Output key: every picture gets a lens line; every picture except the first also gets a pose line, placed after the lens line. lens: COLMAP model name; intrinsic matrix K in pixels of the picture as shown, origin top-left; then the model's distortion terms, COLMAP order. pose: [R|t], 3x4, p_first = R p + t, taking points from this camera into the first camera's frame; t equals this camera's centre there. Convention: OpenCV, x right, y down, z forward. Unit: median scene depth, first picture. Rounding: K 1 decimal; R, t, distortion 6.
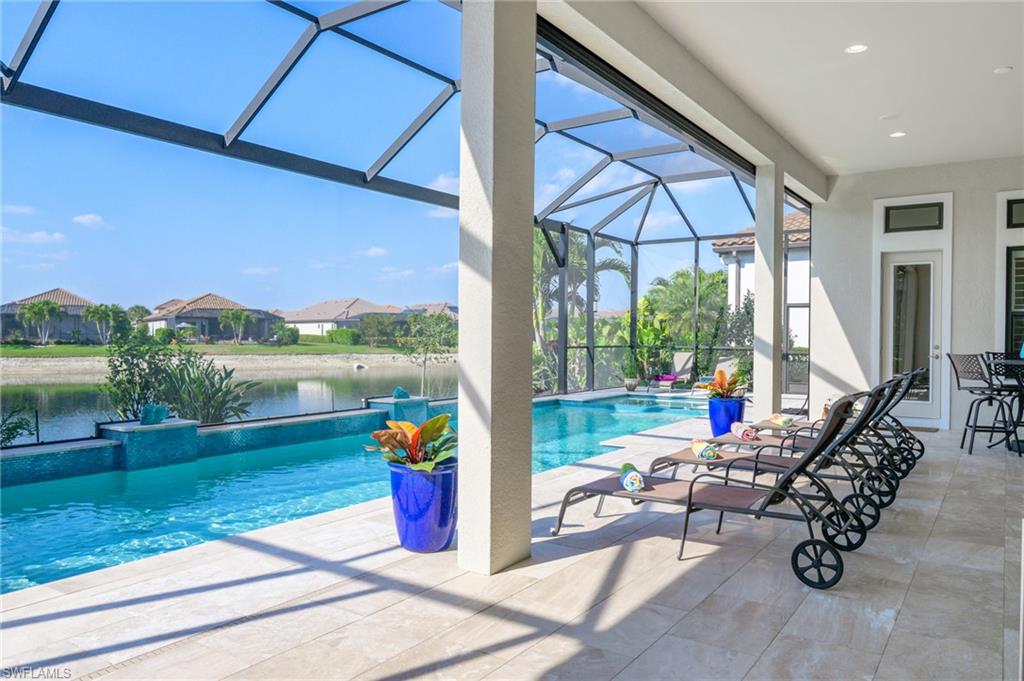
lens RADIAL K [[729.0, 0, 512.0], [0, 729.0, 340.5], [0, 0, 1]] dist [0.002555, 0.000151]
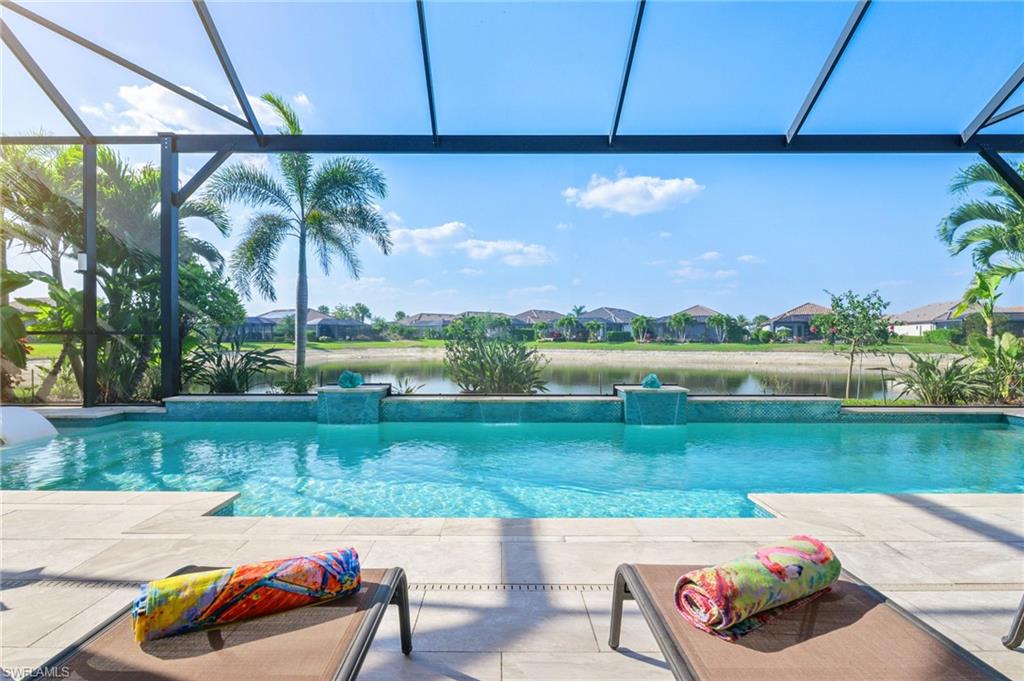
lens RADIAL K [[524.4, 0, 496.1], [0, 524.4, 350.1], [0, 0, 1]] dist [-0.000877, 0.000104]
pose [[0.559014, 0.016483, -0.828994, 0.154579], [-0.003982, 0.999844, 0.017195, 0.014851], [0.829148, -0.006312, 0.558993, 0.300686]]
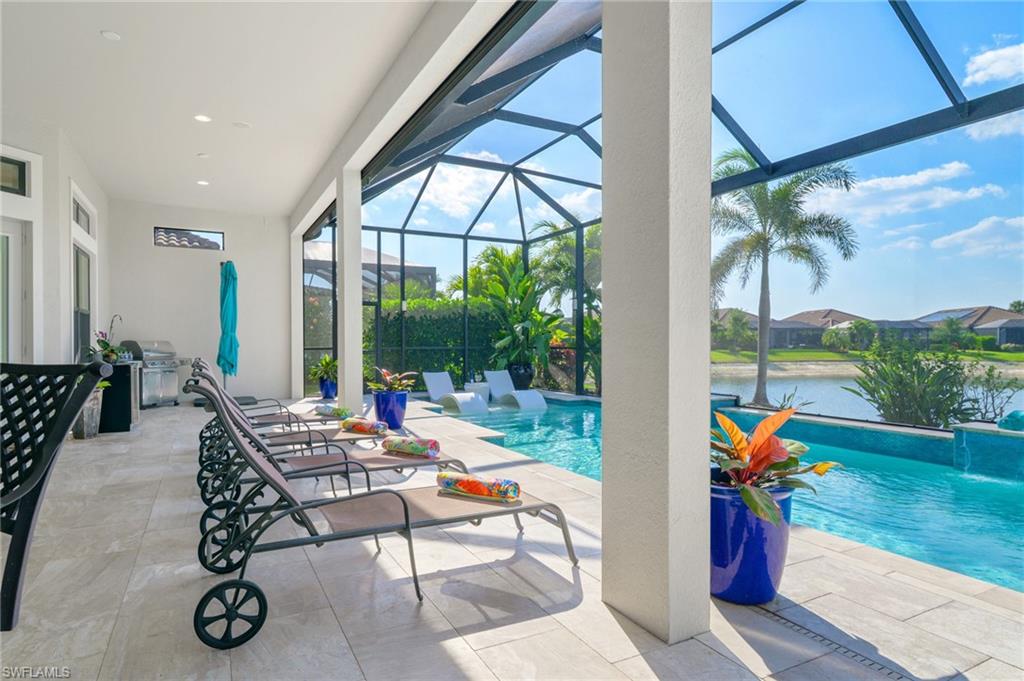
lens RADIAL K [[577.8, 0, 507.1], [0, 577.8, 341.4], [0, 0, 1]] dist [0.003691, 0.000870]
pose [[-0.474286, -0.006793, -0.880345, 0.298170], [-0.009464, 0.999952, -0.002616, 0.005242], [0.880320, 0.007091, -0.474327, 0.512028]]
